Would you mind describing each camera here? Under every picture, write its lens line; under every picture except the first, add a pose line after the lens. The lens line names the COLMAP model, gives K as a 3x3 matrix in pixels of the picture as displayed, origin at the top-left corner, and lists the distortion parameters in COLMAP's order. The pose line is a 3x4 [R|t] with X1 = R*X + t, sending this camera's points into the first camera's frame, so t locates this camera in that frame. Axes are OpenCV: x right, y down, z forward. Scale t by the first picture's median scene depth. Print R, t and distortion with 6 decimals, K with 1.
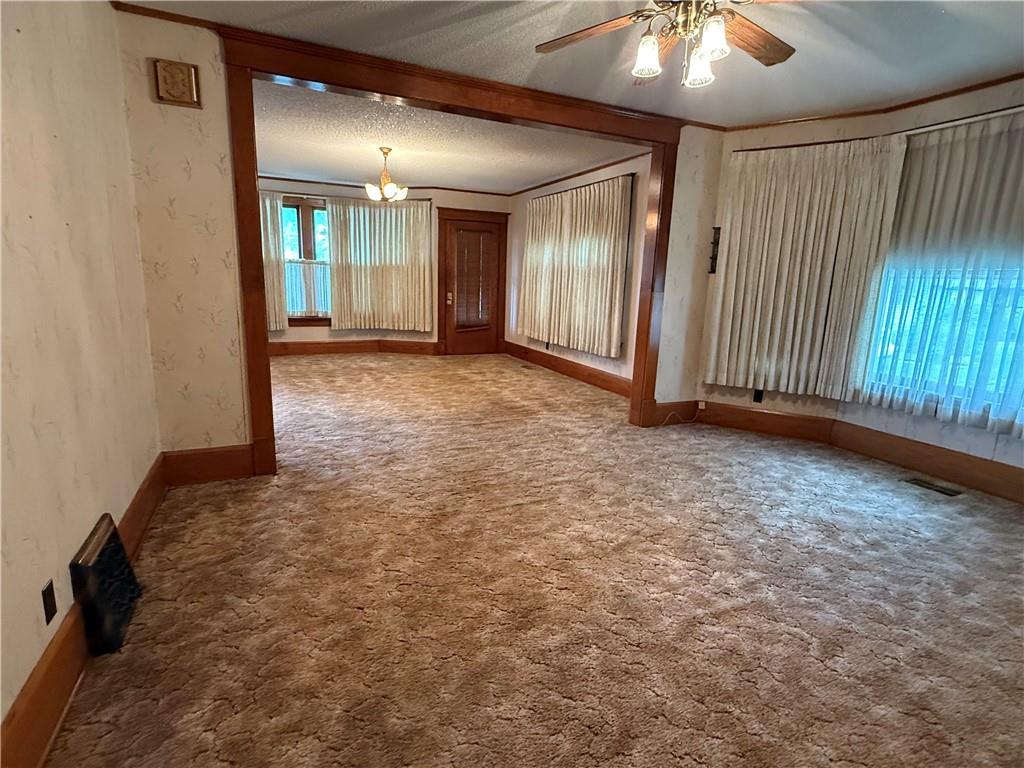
lens RADIAL K [[512.7, 0, 514.7], [0, 512.7, 382.6], [0, 0, 1]] dist [0.002464, -0.000142]
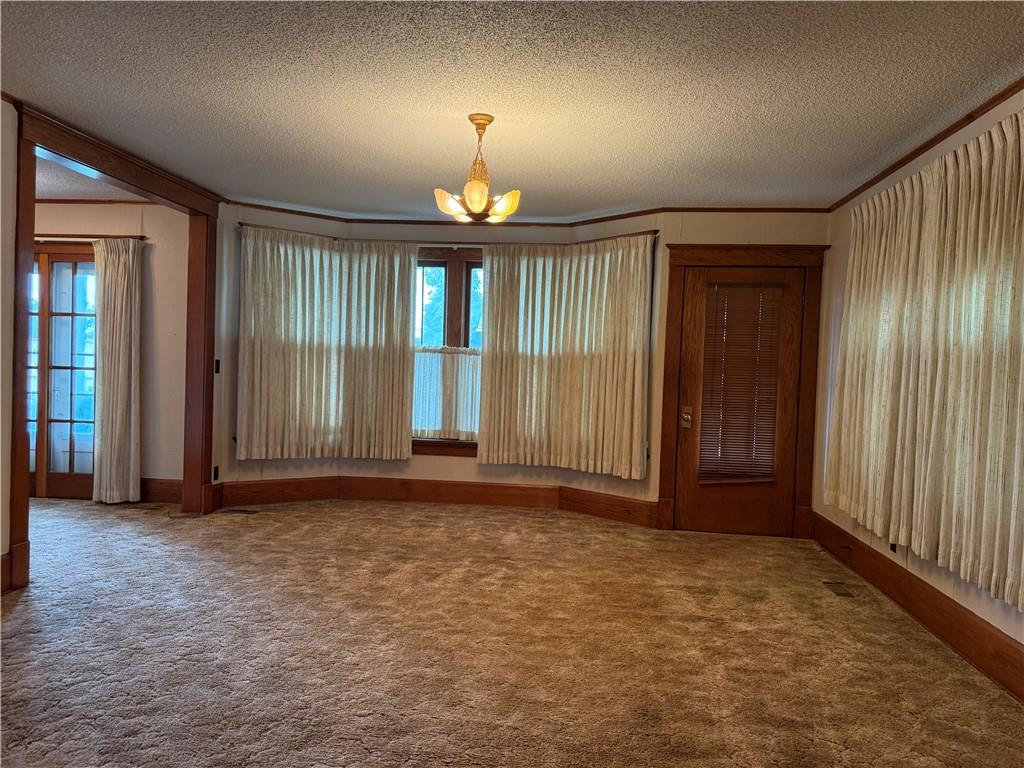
lens RADIAL K [[718.2, 0, 508.4], [0, 718.2, 393.7], [0, 0, 1]] dist [0.029369, -0.020599]
pose [[0.857426, 0.017698, -0.514302, 0.148577], [-0.111023, 0.982234, -0.151293, -0.103503], [0.502488, 0.186822, 0.844159, 0.532510]]
